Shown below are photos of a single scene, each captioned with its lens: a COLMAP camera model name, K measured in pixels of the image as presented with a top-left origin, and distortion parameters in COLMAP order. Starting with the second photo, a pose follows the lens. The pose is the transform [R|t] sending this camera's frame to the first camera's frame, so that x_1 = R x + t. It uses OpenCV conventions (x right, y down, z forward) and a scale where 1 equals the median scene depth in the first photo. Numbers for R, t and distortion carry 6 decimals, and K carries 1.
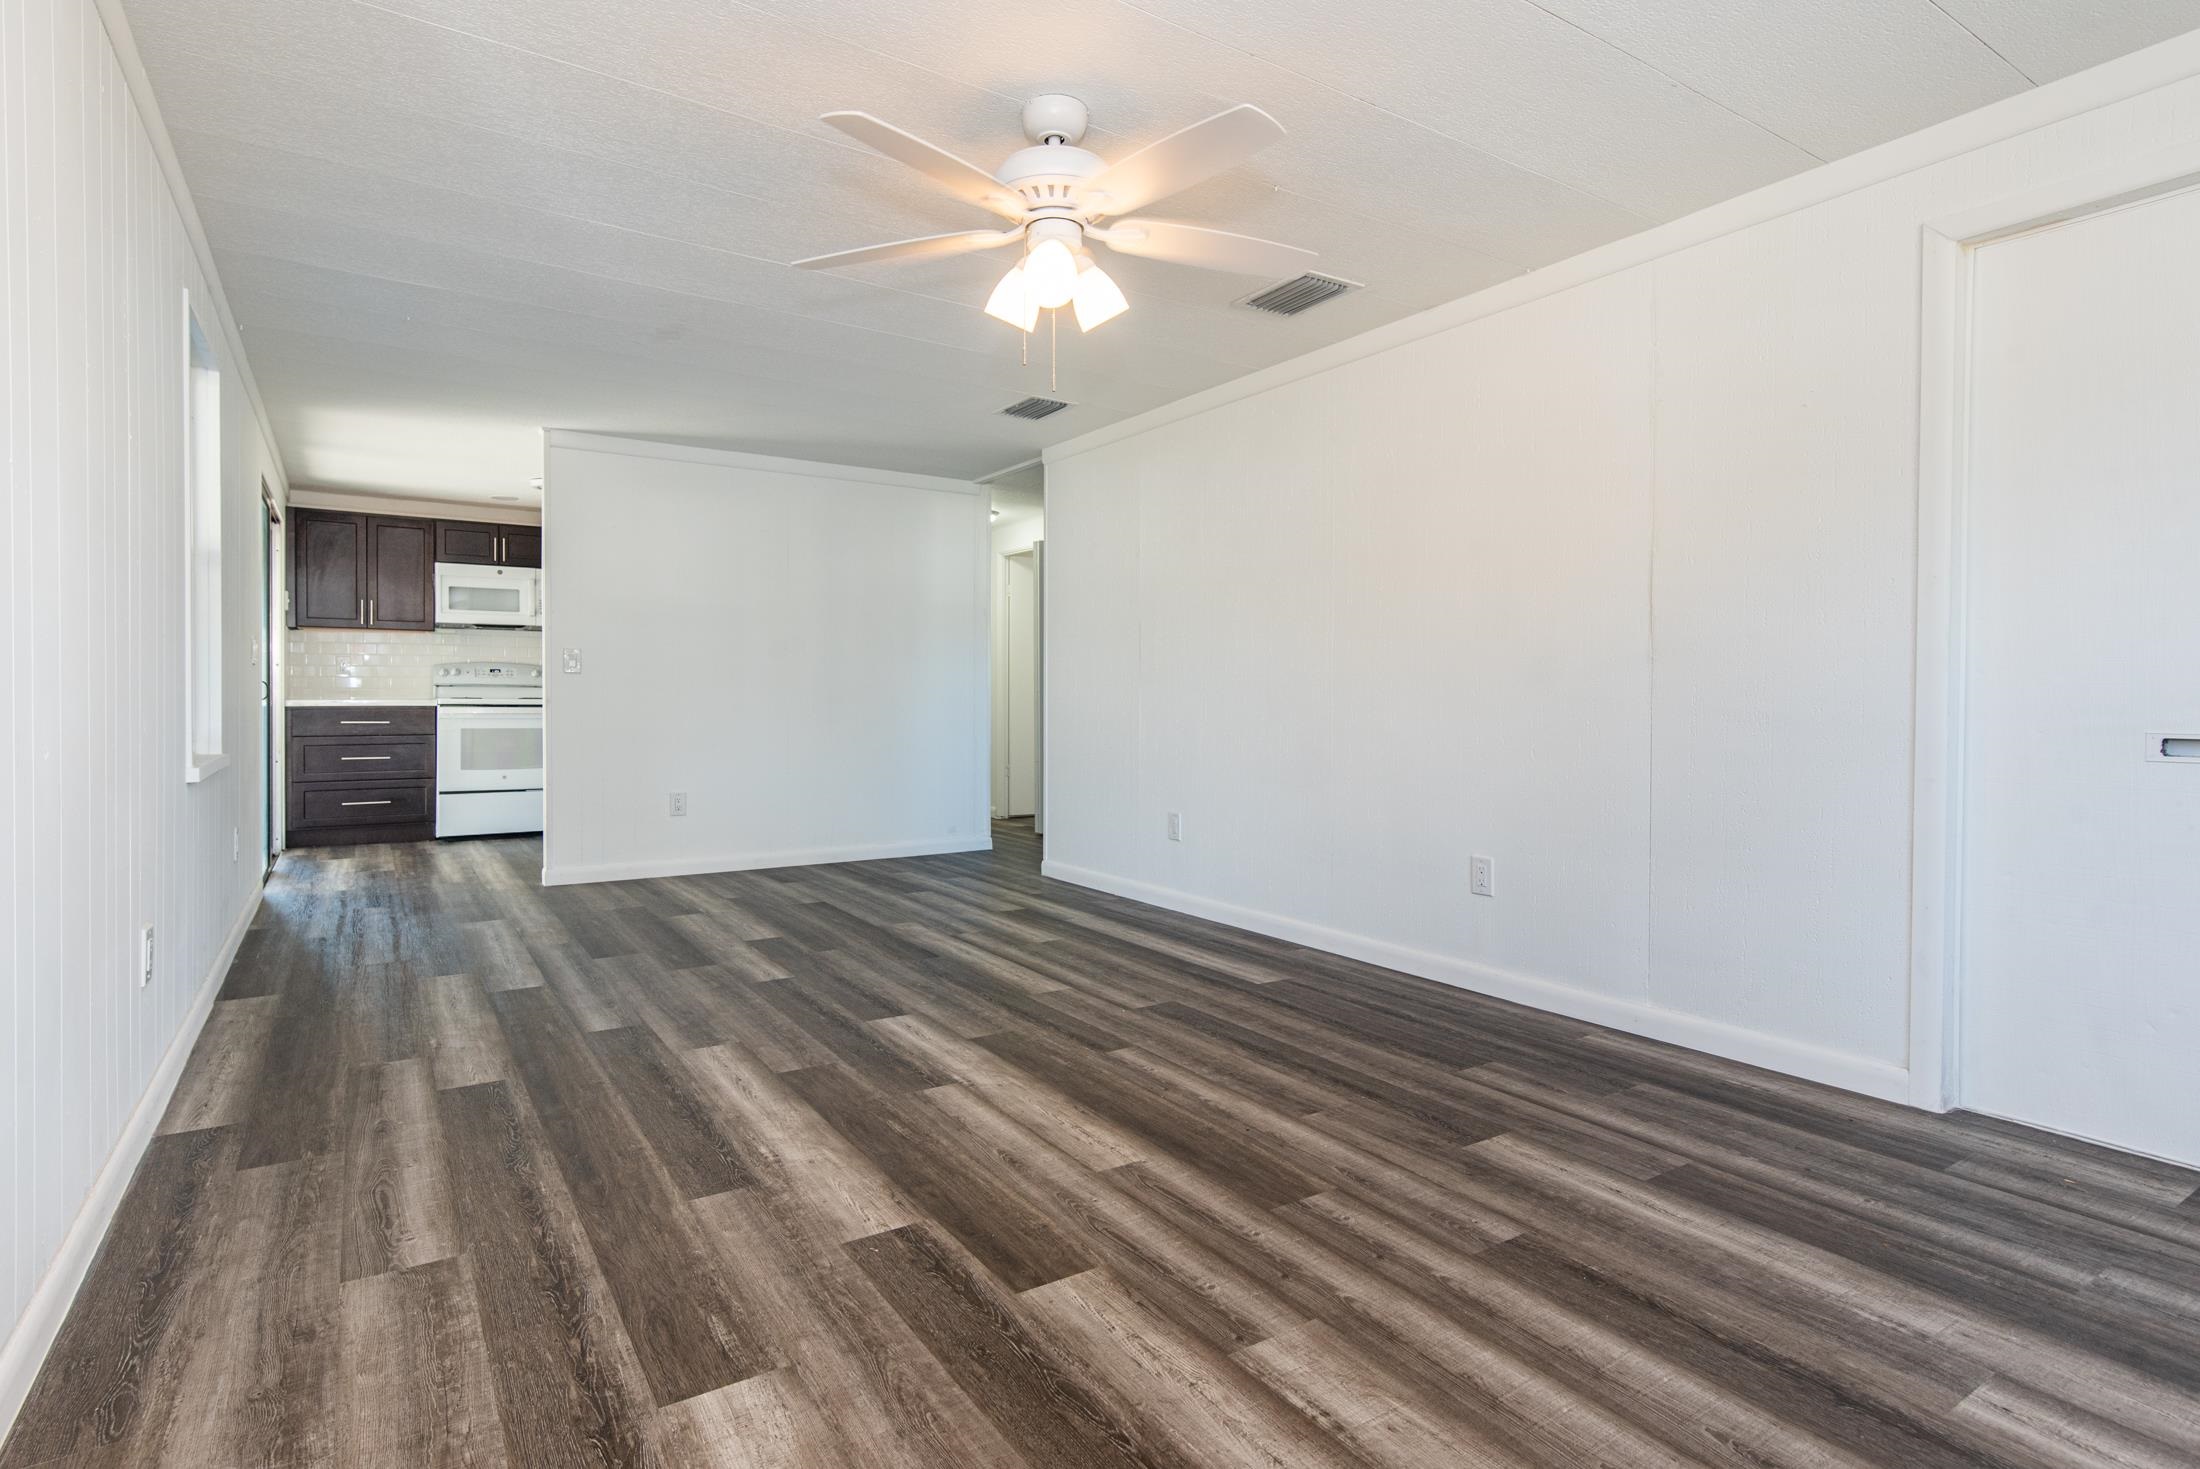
lens RADIAL K [[1102.6, 0, 1096.6], [0, 1102.6, 714.9], [0, 0, 1]] dist [0.001169, 0.001534]
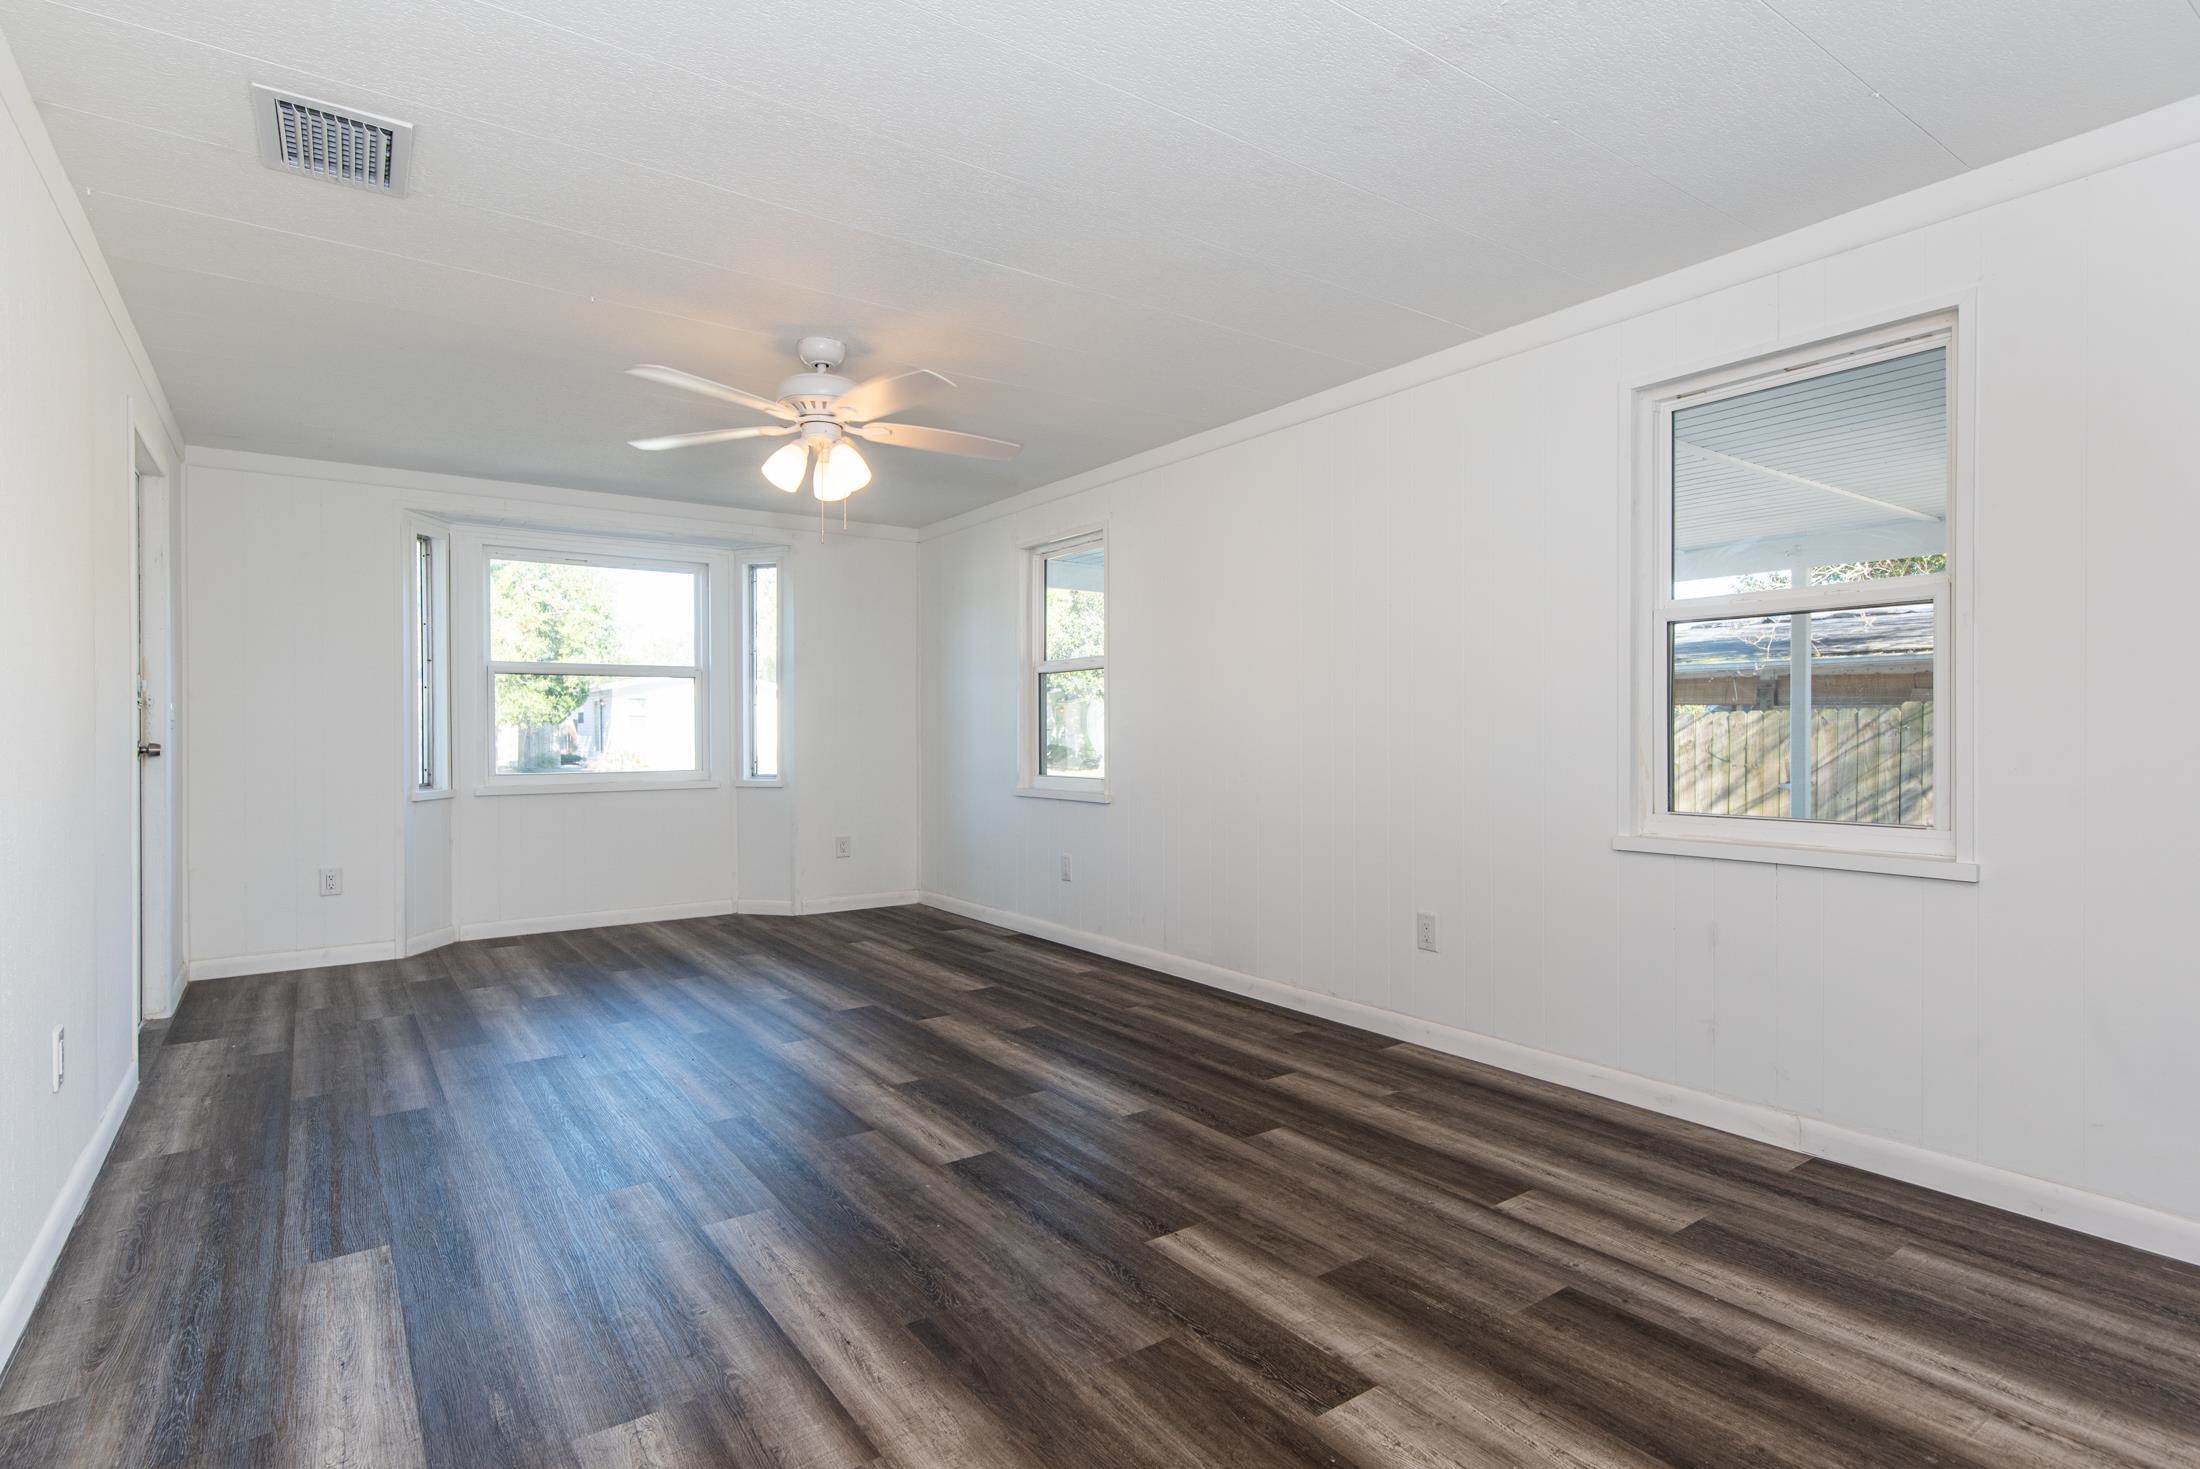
lens RADIAL K [[1102.6, 0, 1112.8], [0, 1102.6, 742.7], [0, 0, 1]] dist [0.001169, 0.001534]
pose [[-0.998977, -0.001736, -0.045184, -0.353497], [-0.002870, 0.999682, 0.025054, -0.081691], [0.045126, 0.025158, -0.998664, 2.487964]]
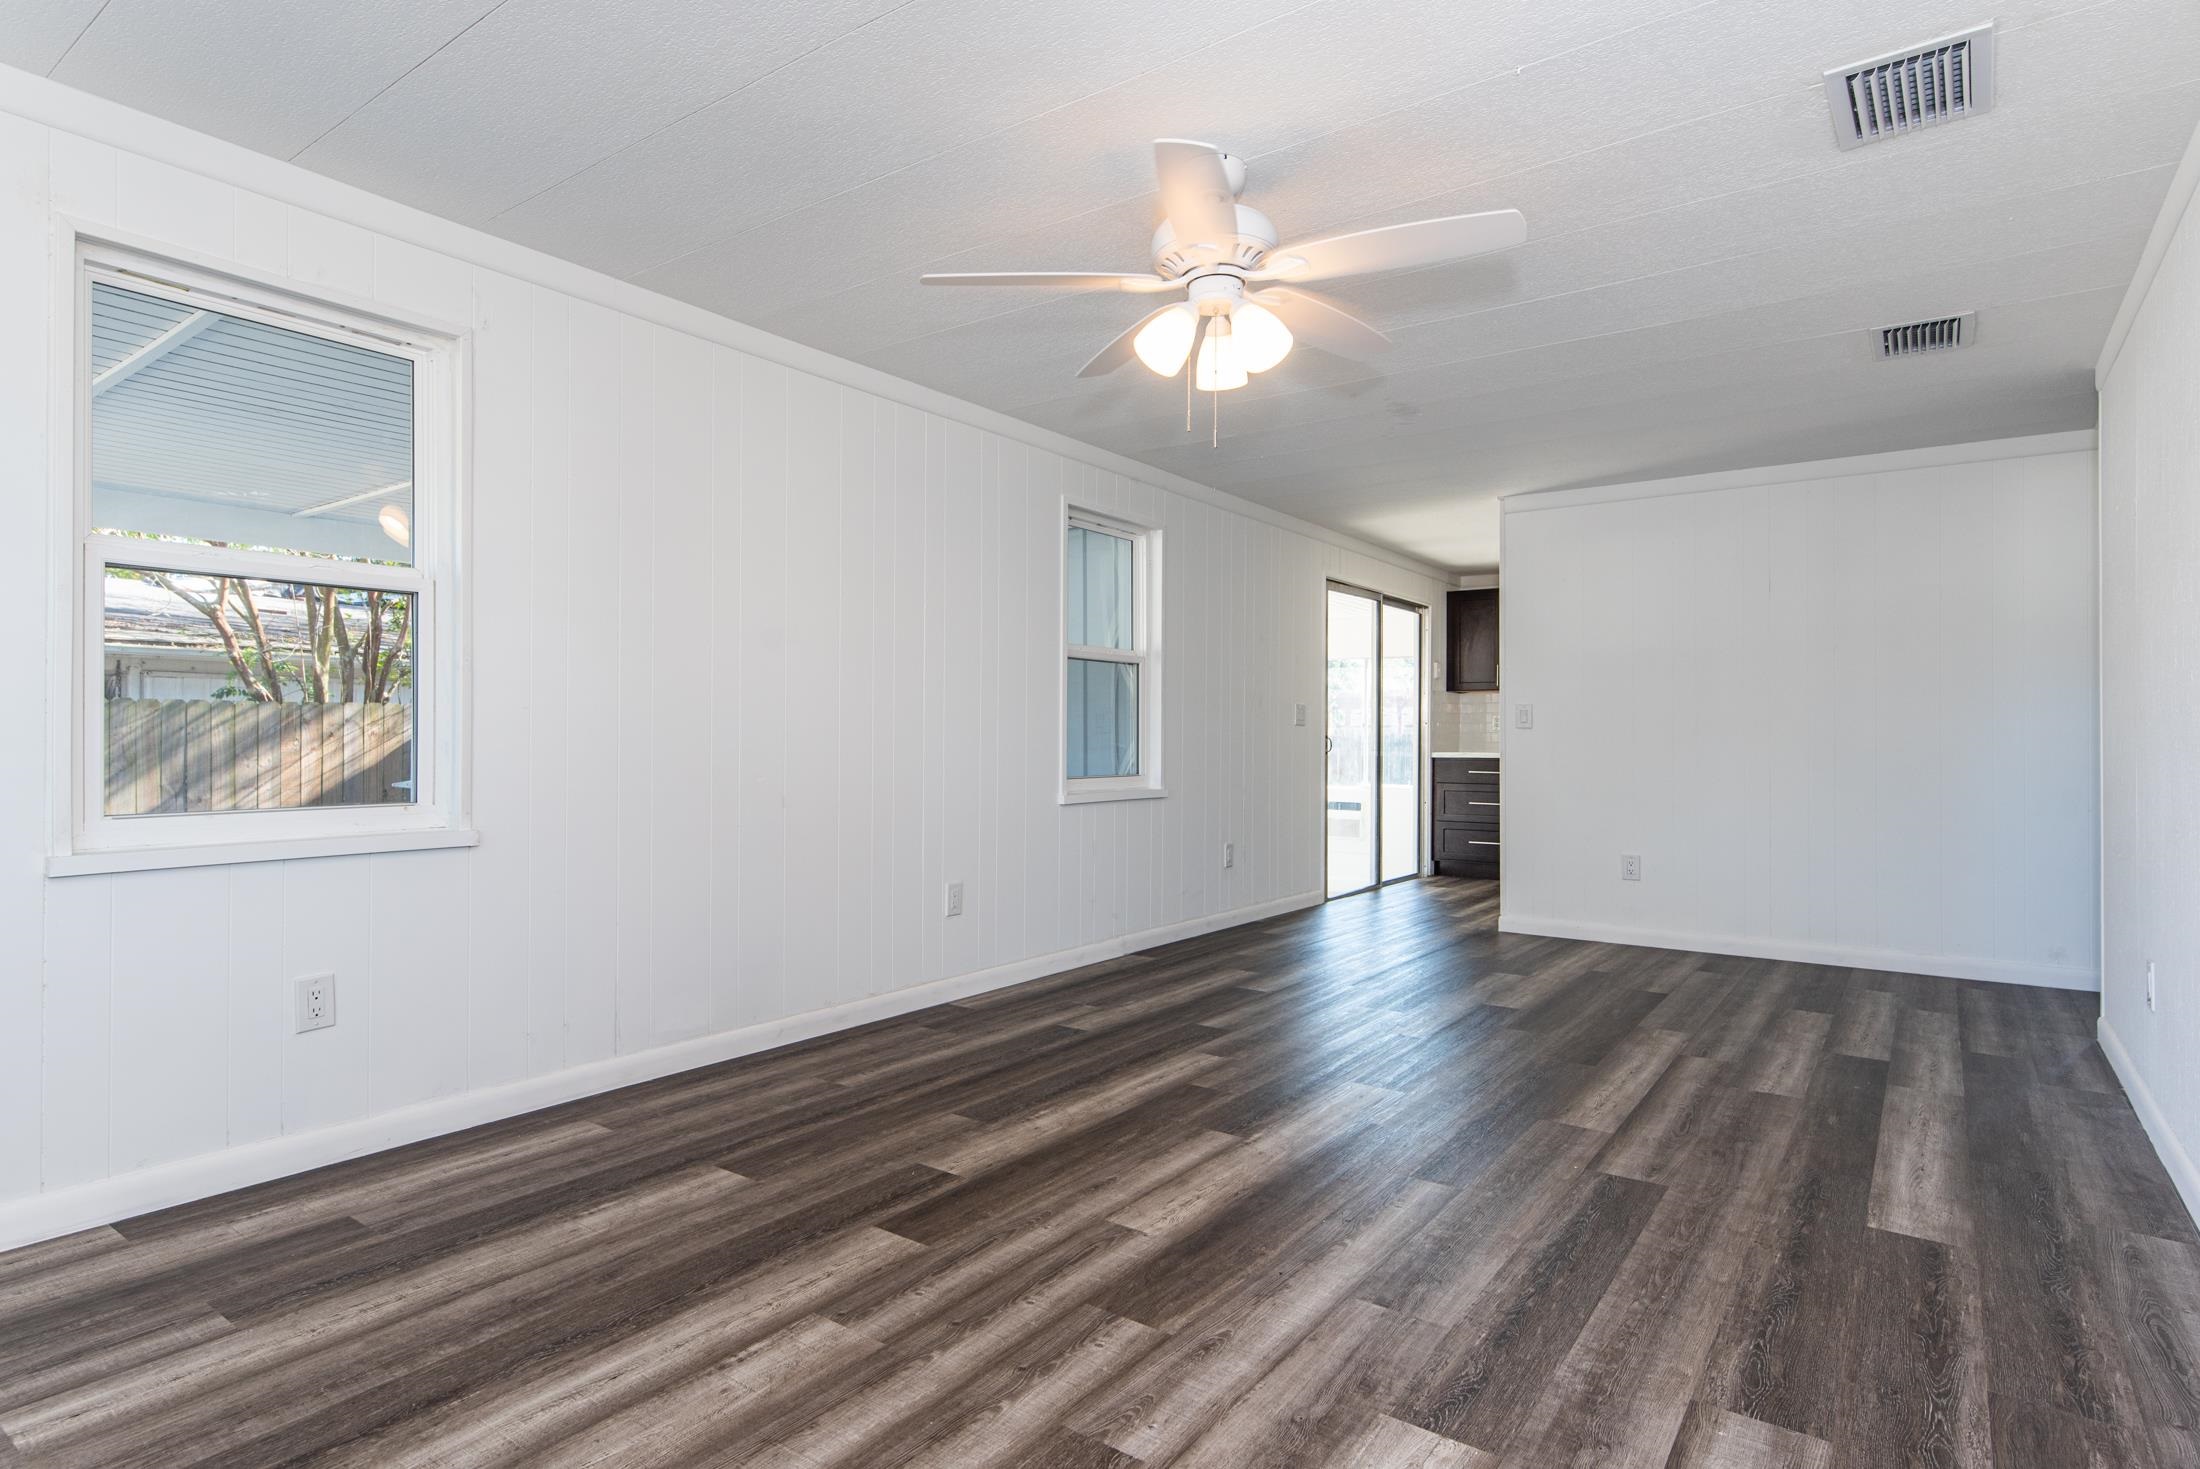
lens RADIAL K [[1161.9, 0, 1081.3], [0, 1161.9, 731.0], [0, 0, 1]] dist [0.014735, -0.001632]
pose [[0.349066, -0.009898, -0.937046, 0.928784], [-0.018424, 0.999678, -0.017423, -0.019876], [0.936917, 0.023346, 0.348771, 0.539676]]
